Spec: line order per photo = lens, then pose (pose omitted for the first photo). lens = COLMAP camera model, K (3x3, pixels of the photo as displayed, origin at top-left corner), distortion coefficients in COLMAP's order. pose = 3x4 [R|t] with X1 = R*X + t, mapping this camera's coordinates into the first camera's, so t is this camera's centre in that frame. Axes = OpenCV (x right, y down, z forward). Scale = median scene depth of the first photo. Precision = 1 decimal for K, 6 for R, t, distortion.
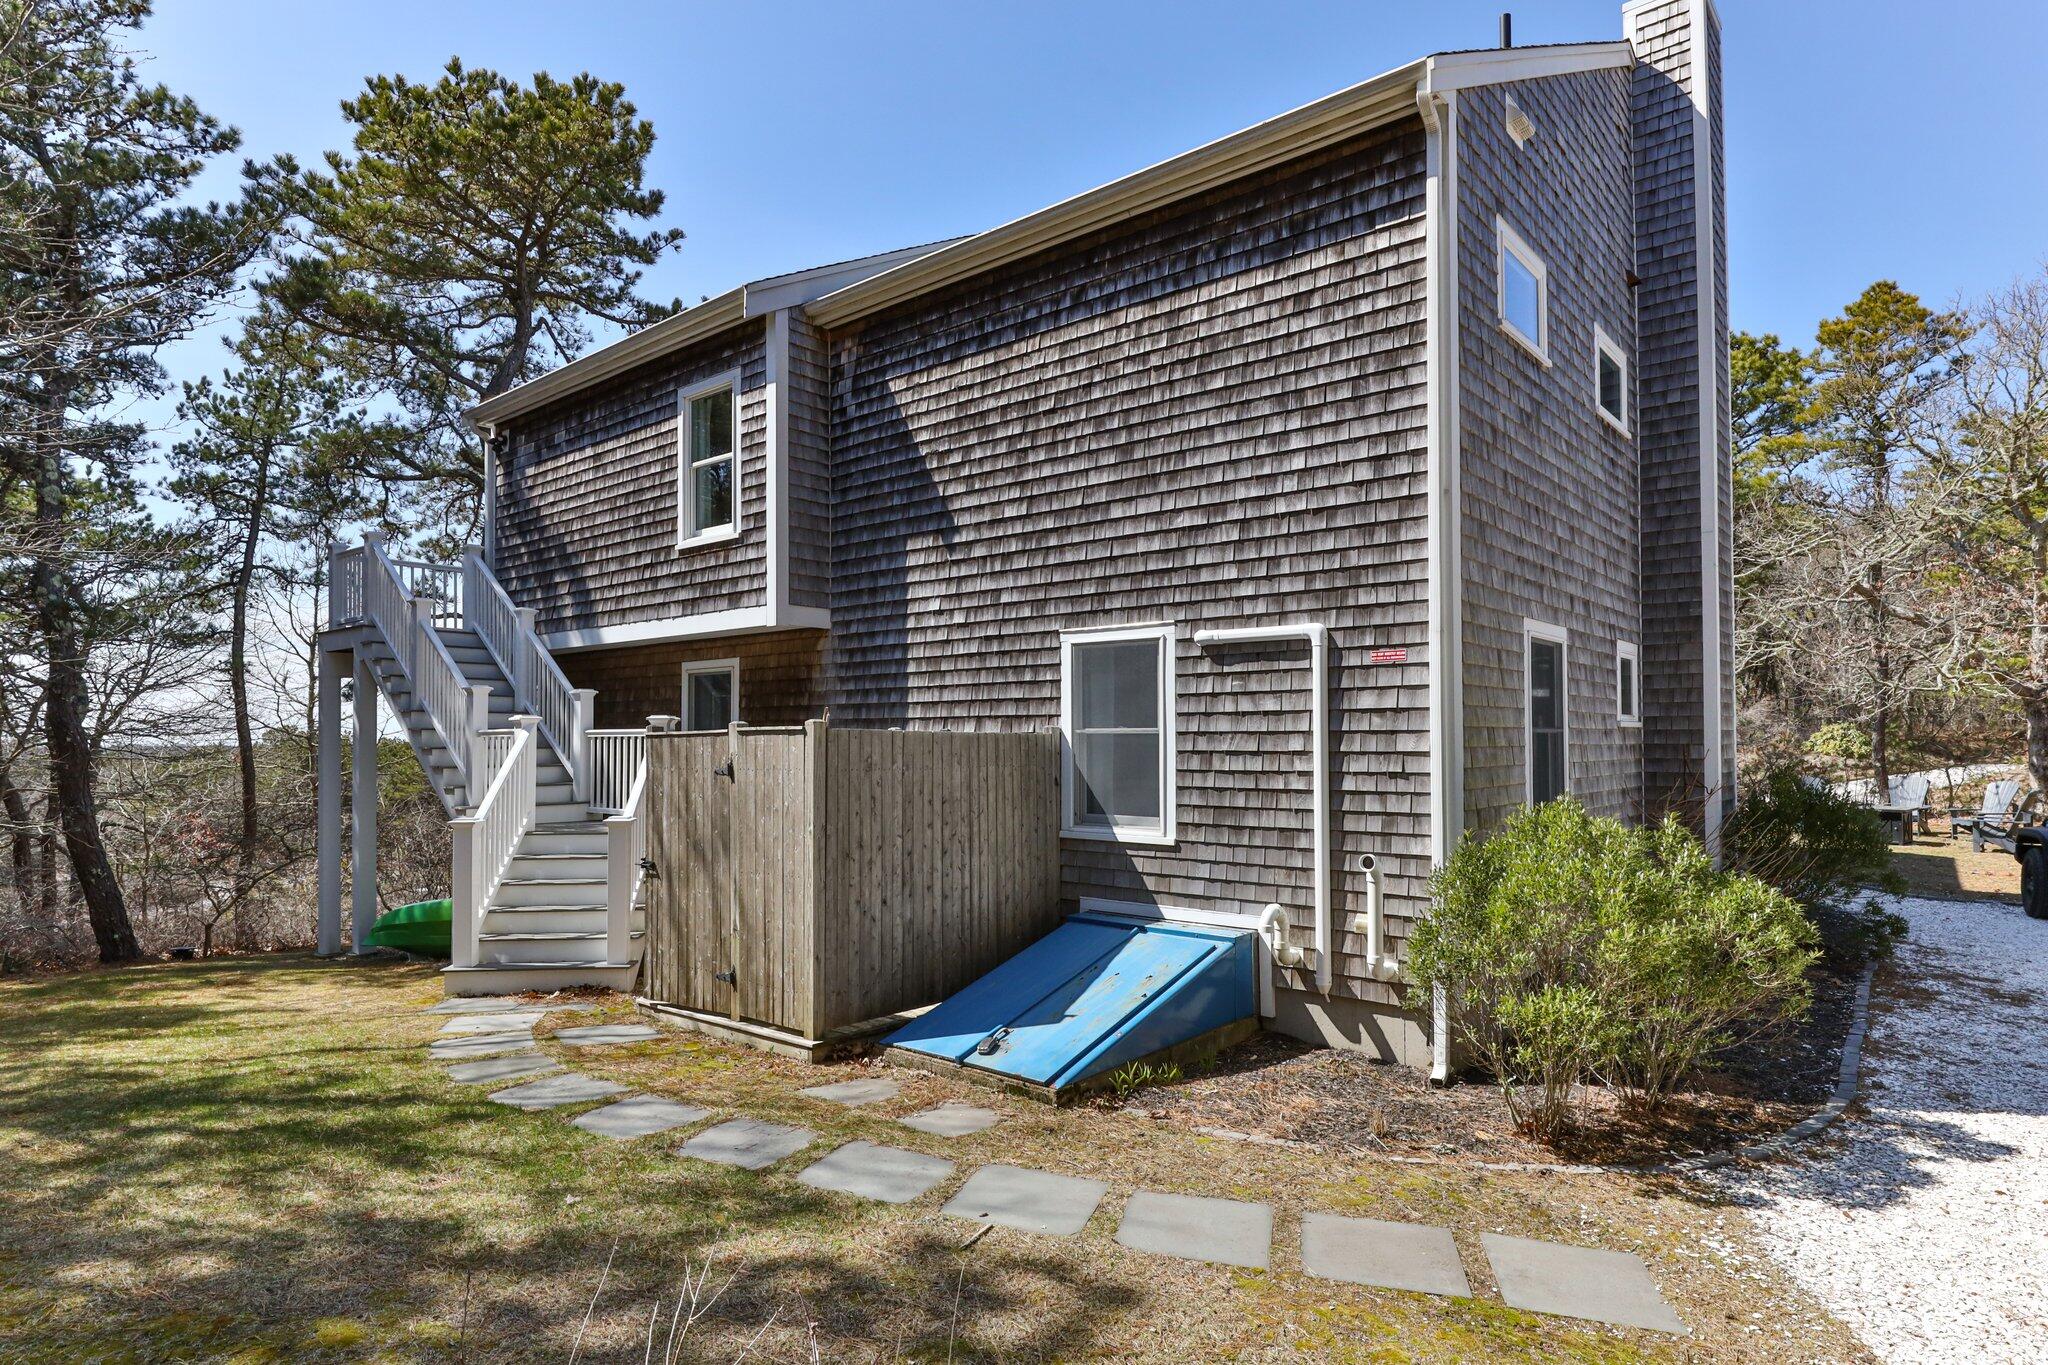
lens RADIAL K [[1056.3, 0, 1019.5], [0, 1056.3, 689.1], [0, 0, 1]] dist [-0.004565, -0.002280]
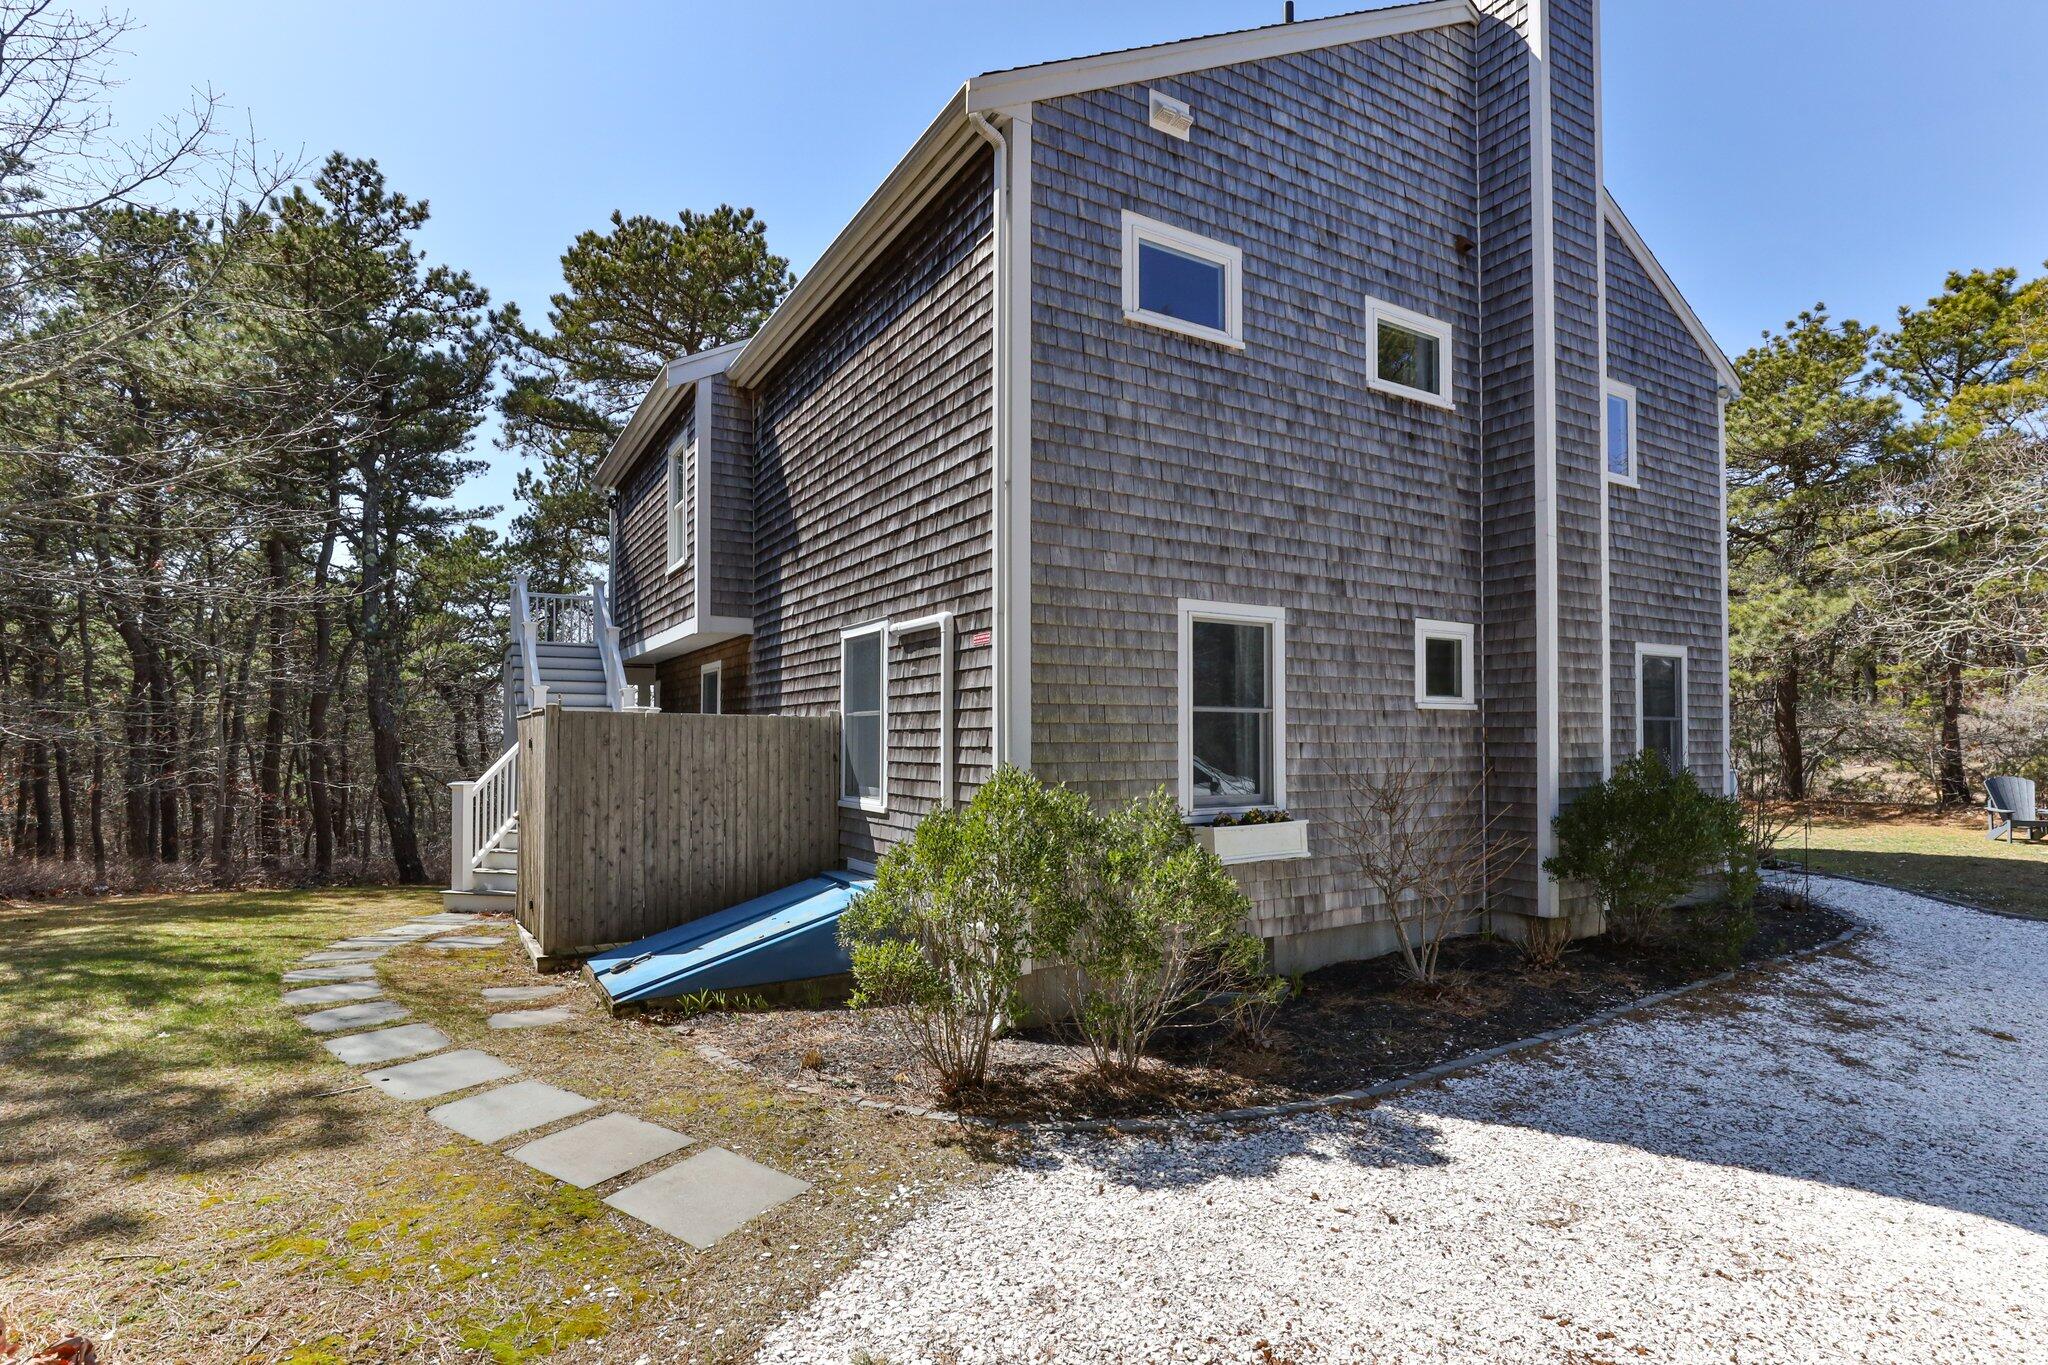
lens RADIAL K [[933.4, 0, 1021.1], [0, 933.4, 696.3], [0, 0, 1]] dist [-0.009076, 0.000384]
pose [[0.952955, -0.011918, -0.302878, 0.657492], [0.012892, 0.999916, 0.001215, 0.025453], [0.302838, -0.005063, 0.953029, 0.099753]]
